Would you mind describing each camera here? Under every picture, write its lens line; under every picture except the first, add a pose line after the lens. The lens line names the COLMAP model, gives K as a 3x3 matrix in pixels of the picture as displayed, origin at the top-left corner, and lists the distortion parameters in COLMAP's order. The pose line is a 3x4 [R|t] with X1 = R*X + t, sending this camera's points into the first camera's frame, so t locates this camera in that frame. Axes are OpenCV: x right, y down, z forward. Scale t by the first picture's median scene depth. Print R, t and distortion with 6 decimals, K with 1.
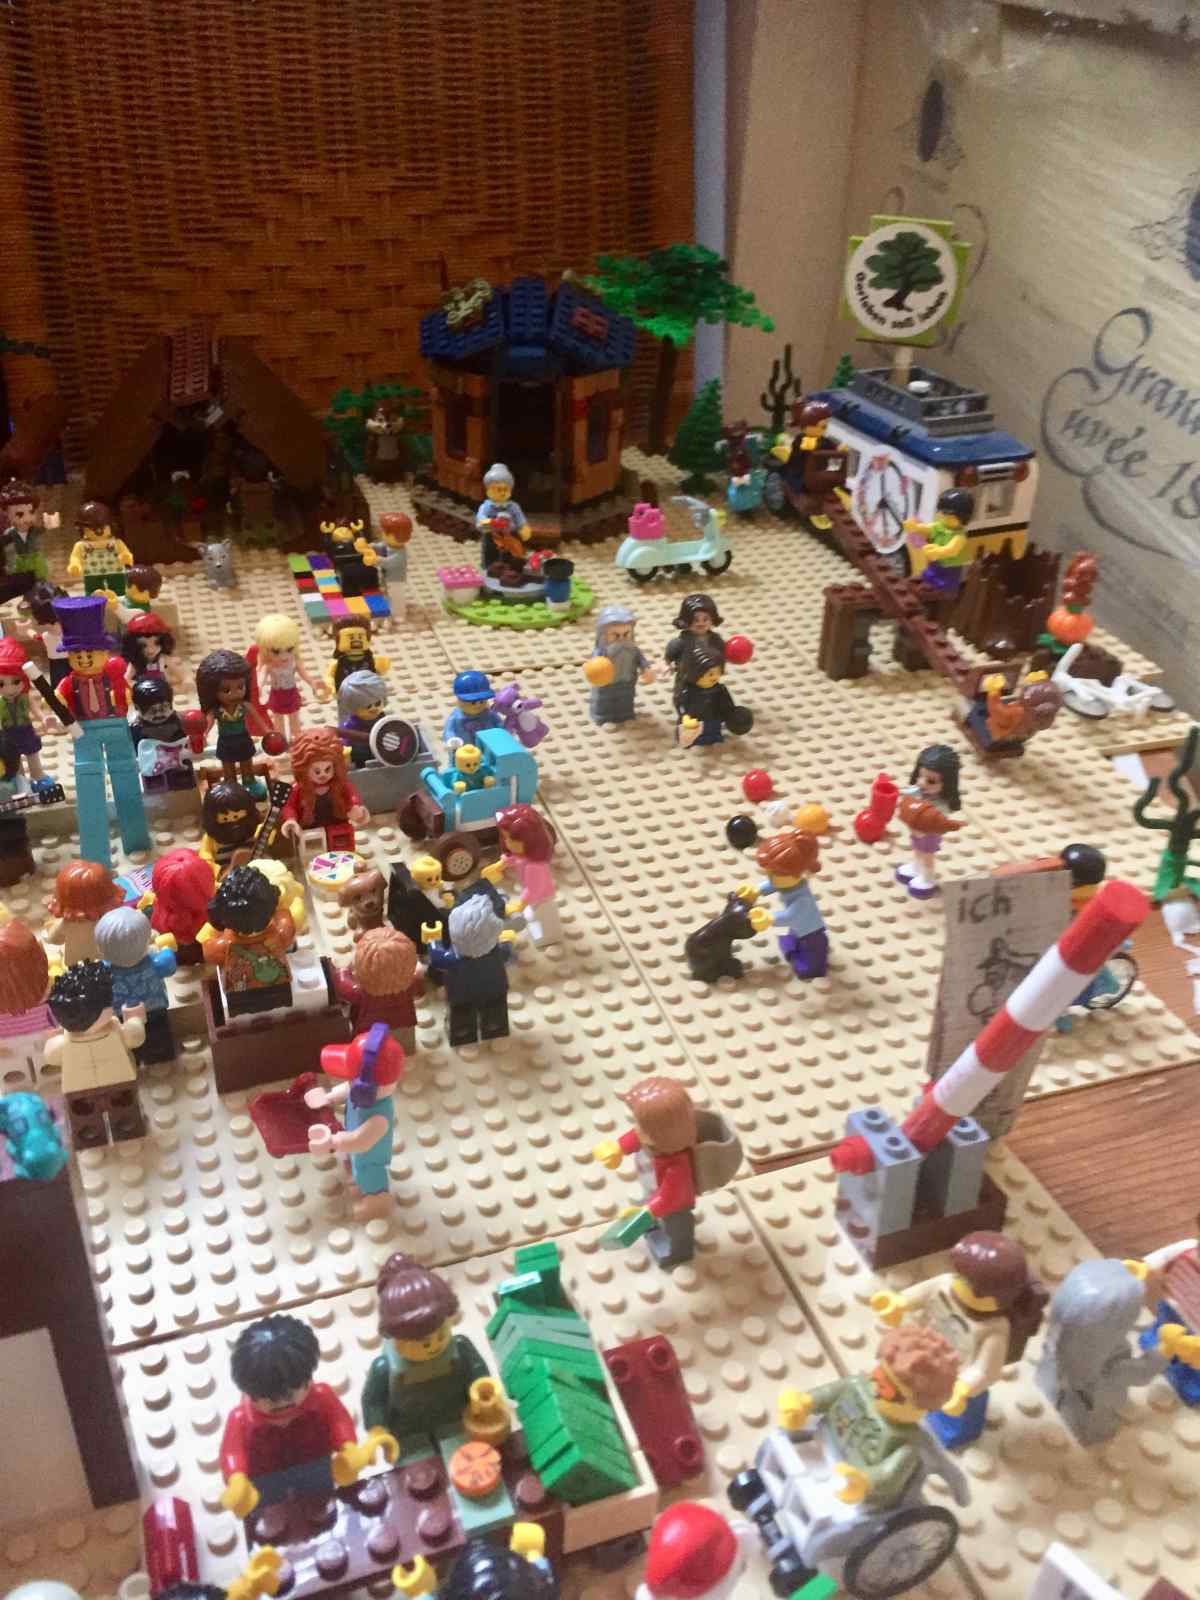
lens RADIAL K [[1368.2, 0, 605.3], [0, 1368.2, 796.1], [0, 0, 1]] dist [0.069140, -0.121387]
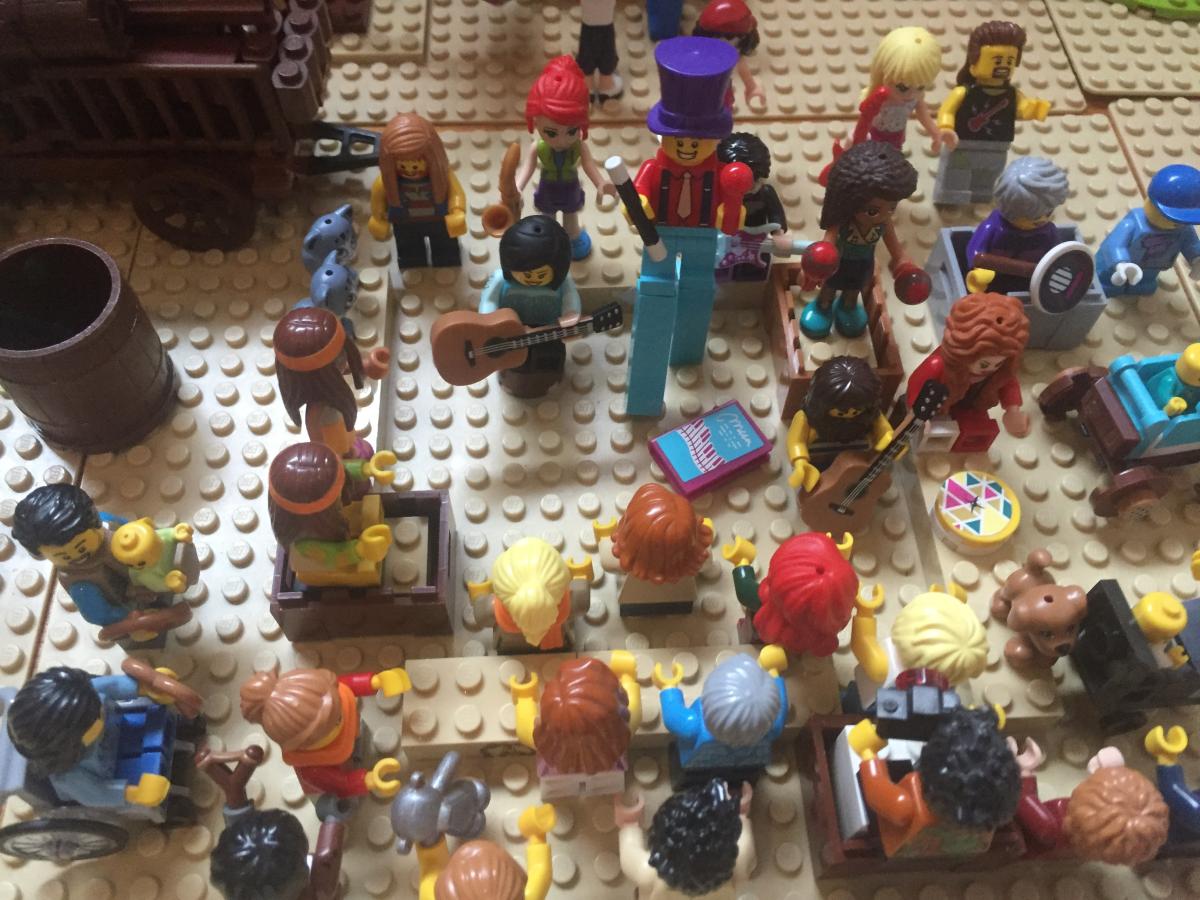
lens RADIAL K [[1026.1, 0, 601.4], [0, 1026.1, 453.0], [0, 0, 1]] dist [0.069140, -0.121387]
pose [[0.957509, 0.229895, -0.174142, -0.234610], [-0.128253, 0.880240, 0.456868, -0.151562], [0.258319, -0.415121, 0.872322, 0.392282]]
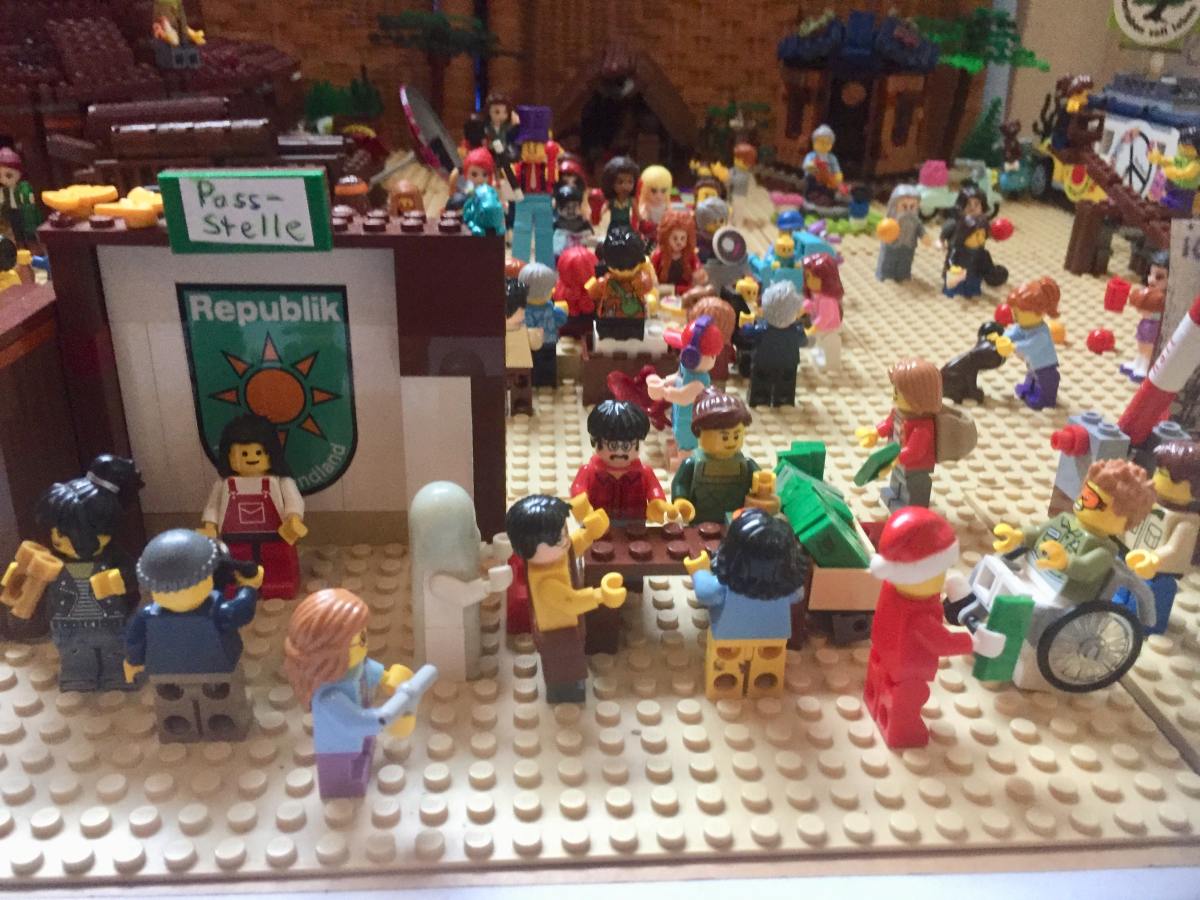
lens RADIAL K [[1026.1, 0, 609.2], [0, 1026.1, 454.5], [0, 0, 1]] dist [0.069140, -0.121387]
pose [[0.962894, 0.115356, -0.243983, 0.004499], [-0.139087, 0.986852, -0.082329, 0.236475], [0.231278, 0.113209, 0.966278, -0.001182]]
